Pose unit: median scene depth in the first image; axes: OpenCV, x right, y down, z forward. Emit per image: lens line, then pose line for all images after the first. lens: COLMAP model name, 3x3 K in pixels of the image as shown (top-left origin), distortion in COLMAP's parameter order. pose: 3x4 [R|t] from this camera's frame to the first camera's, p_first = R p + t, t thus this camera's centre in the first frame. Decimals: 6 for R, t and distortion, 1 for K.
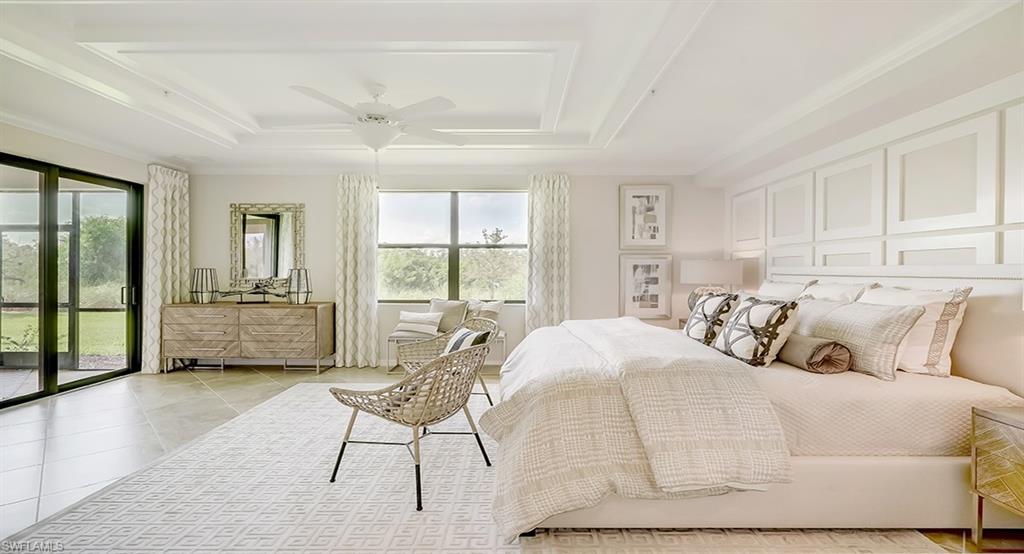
lens RADIAL K [[461.3, 0, 531.4], [0, 461.3, 269.8], [0, 0, 1]] dist [-0.003845, 0.000307]
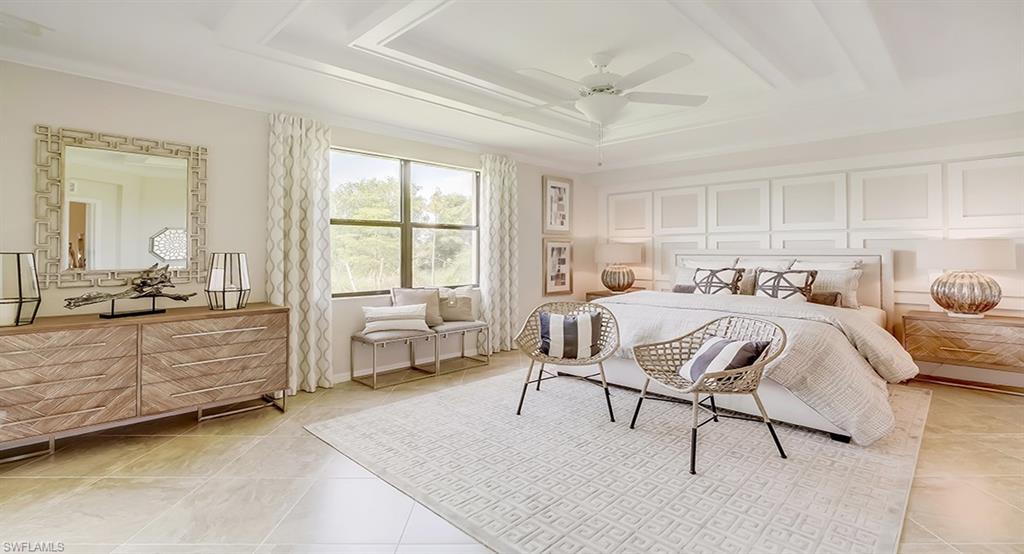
lens RADIAL K [[461.3, 0, 511.7], [0, 461.3, 246.0], [0, 0, 1]] dist [-0.003845, 0.000307]
pose [[0.703746, 0.005891, 0.710427, -0.665938], [0.003368, 0.999927, -0.011629, -0.001749], [-0.710444, 0.010577, 0.703675, 0.285722]]
